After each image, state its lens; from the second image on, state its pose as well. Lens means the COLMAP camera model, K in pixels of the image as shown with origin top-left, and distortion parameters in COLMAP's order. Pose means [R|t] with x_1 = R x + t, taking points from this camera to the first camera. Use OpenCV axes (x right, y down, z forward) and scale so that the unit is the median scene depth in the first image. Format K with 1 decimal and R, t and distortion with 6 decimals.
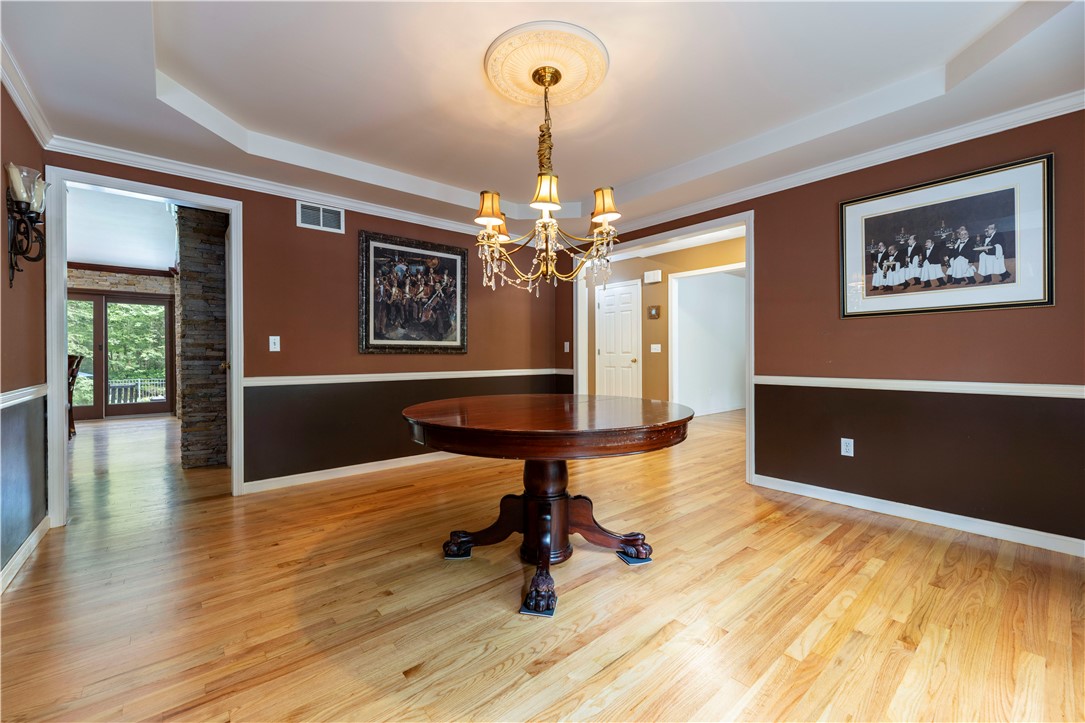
lens RADIAL K [[436.0, 0, 539.3], [0, 436.0, 359.3], [0, 0, 1]] dist [0.000368, 0.000154]
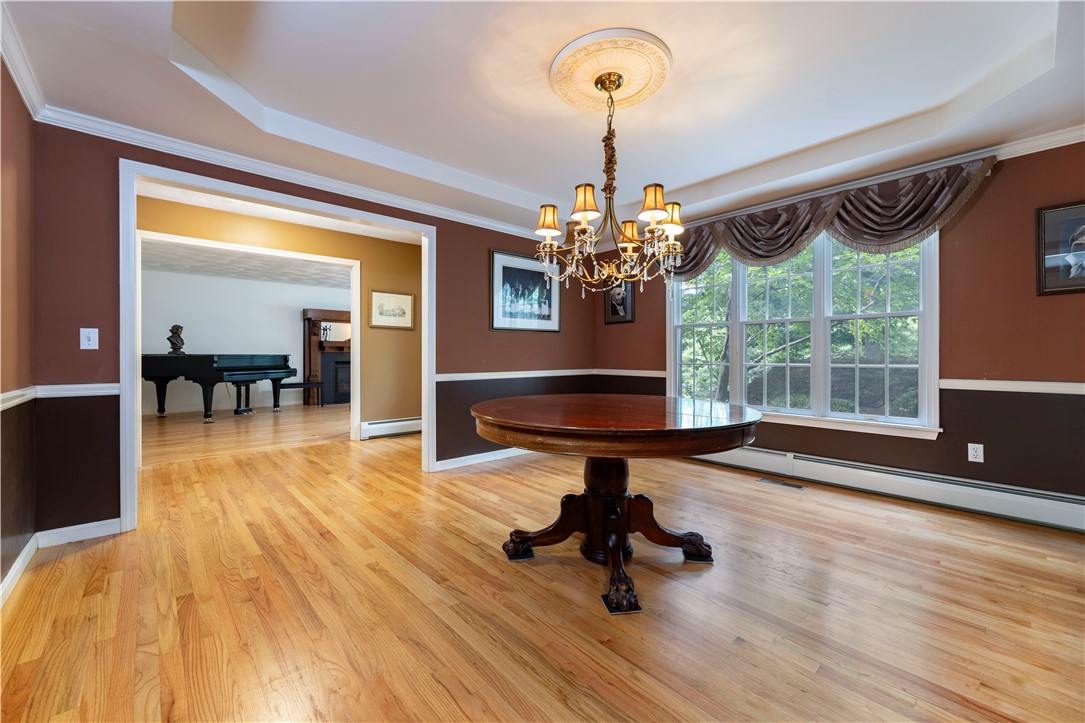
lens RADIAL K [[436.0, 0, 539.3], [0, 436.0, 359.3], [0, 0, 1]] dist [0.000368, 0.000154]
pose [[-0.029455, -0.003244, 0.999561, -0.799252], [0.008306, 0.999959, 0.003490, -0.003426], [-0.999532, 0.008405, -0.029427, 0.962097]]
